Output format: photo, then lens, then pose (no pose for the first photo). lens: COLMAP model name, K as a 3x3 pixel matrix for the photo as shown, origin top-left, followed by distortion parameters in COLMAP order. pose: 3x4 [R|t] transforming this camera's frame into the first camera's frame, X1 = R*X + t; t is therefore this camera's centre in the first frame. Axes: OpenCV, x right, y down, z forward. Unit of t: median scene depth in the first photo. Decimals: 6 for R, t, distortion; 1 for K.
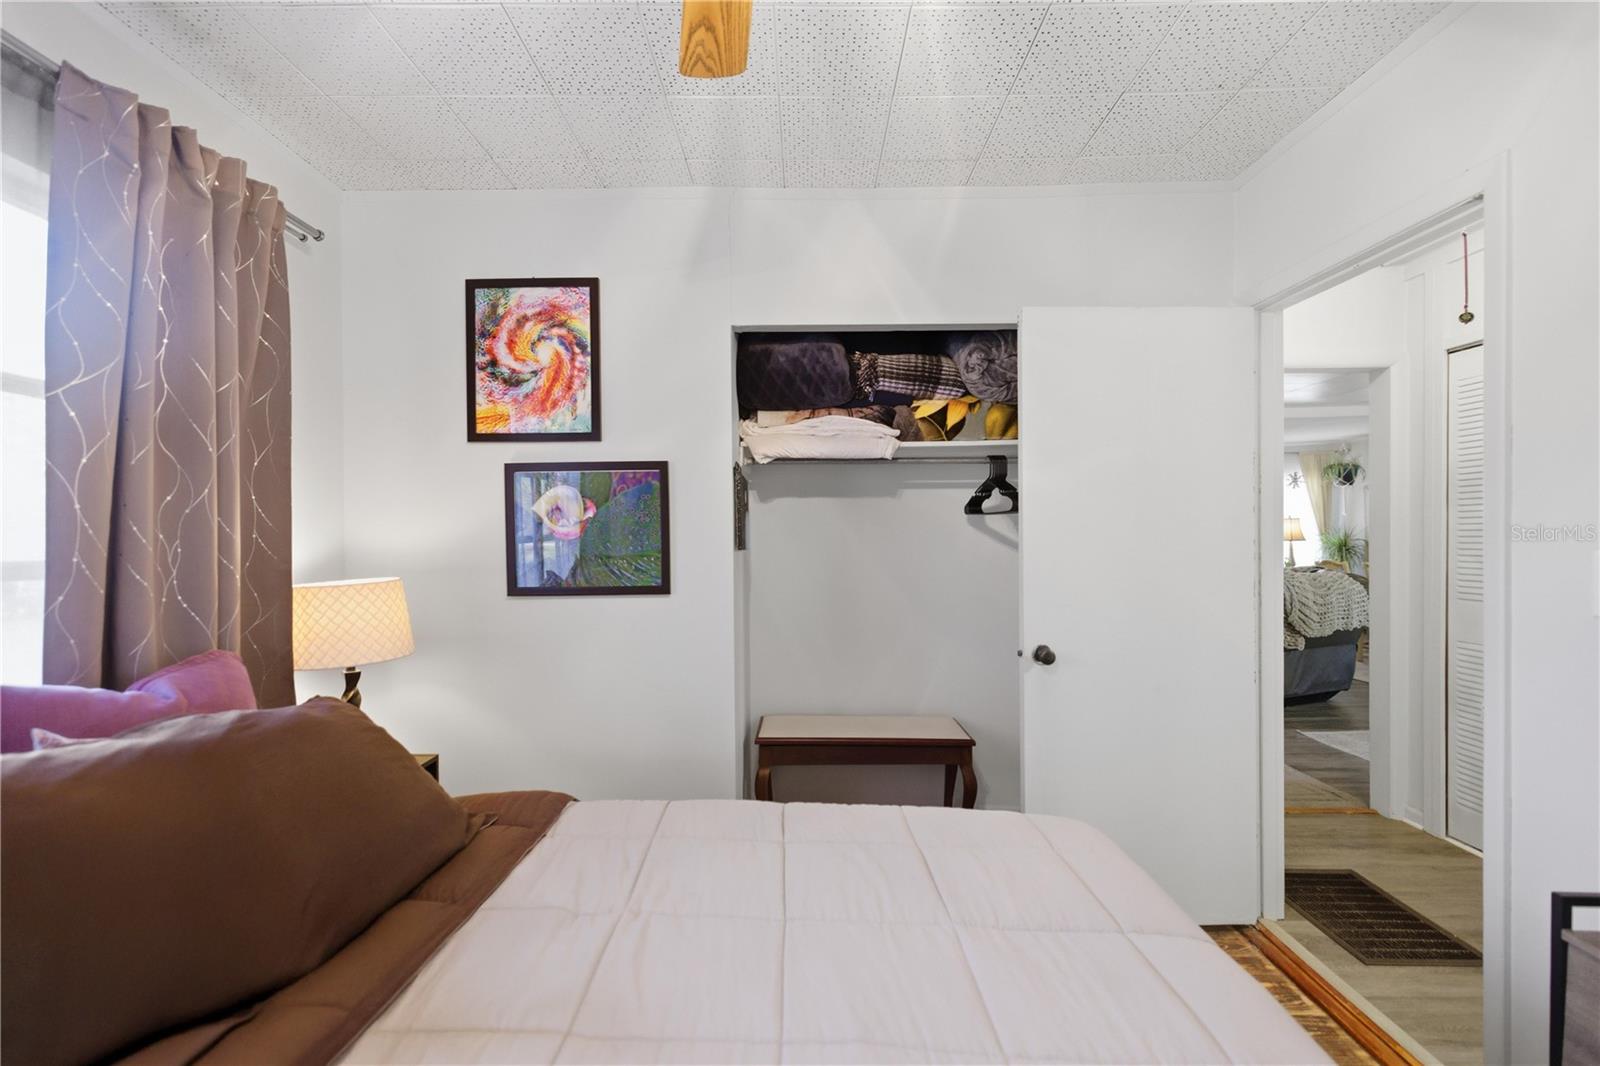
lens RADIAL K [[681.6, 0, 798.9], [0, 681.6, 535.6], [0, 0, 1]] dist [0.007904, -0.000186]
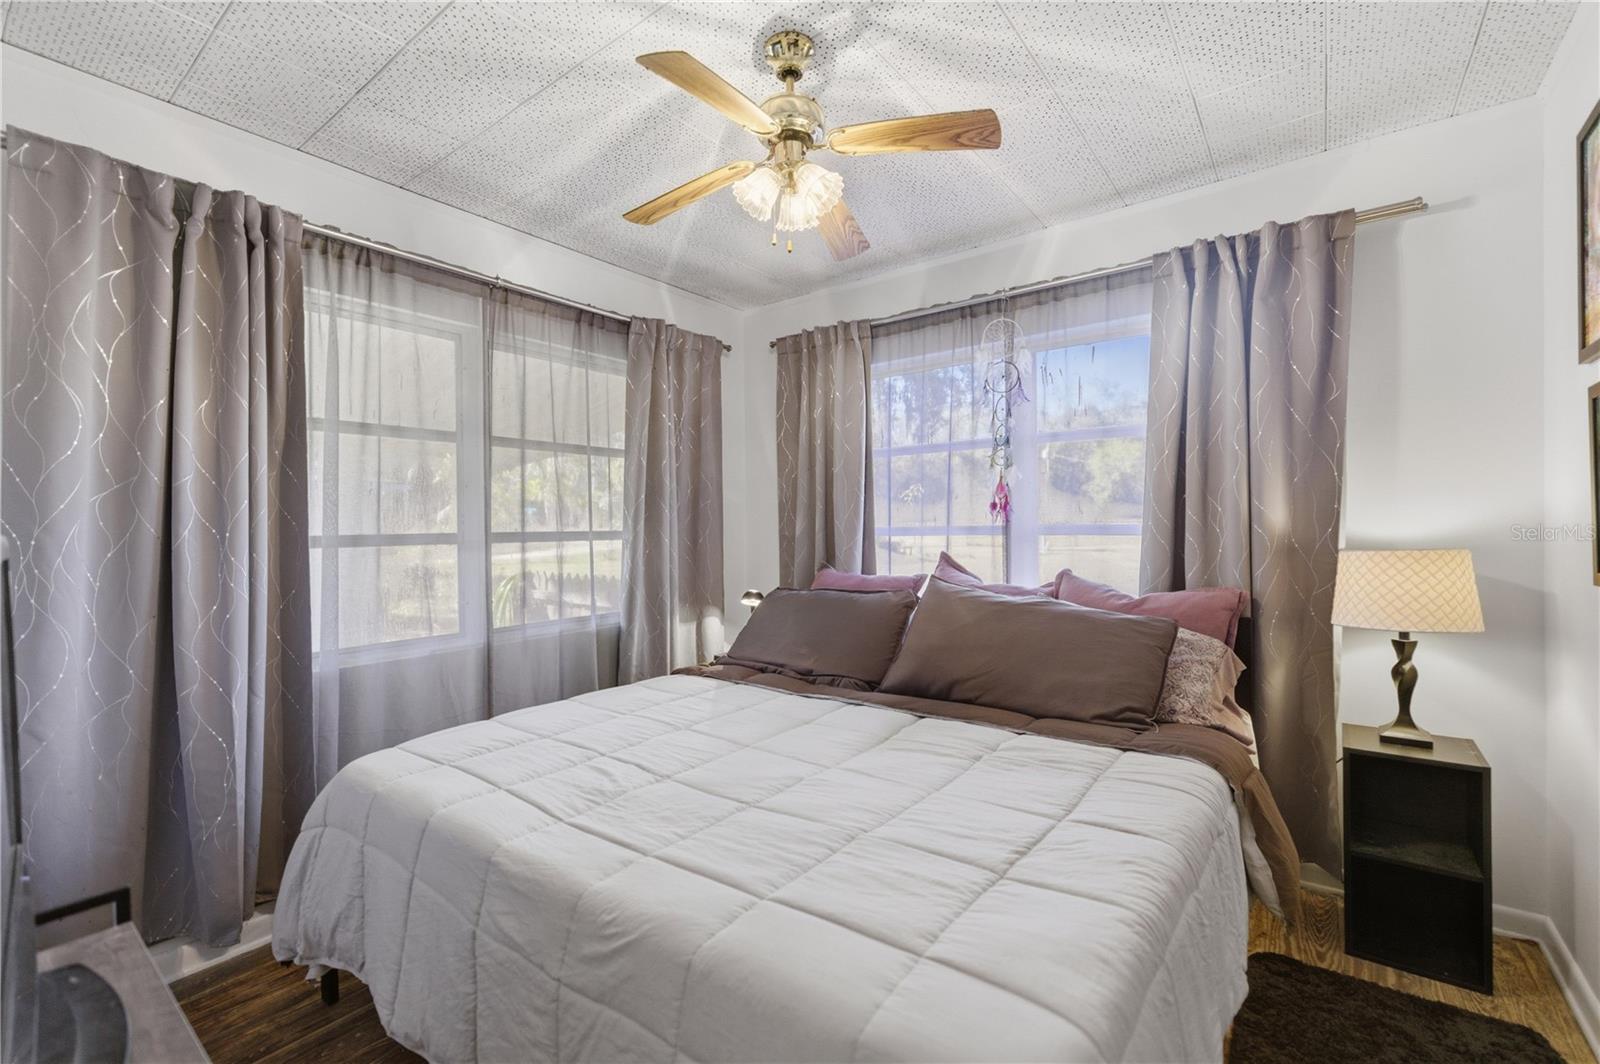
lens RADIAL K [[681.6, 0, 802.0], [0, 681.6, 529.6], [0, 0, 1]] dist [0.007904, -0.000186]
pose [[-0.602740, 0.004667, -0.797924, 1.005132], [0.008356, 0.999965, -0.000463, 0.045675], [0.797894, -0.006947, -0.602758, 1.358013]]
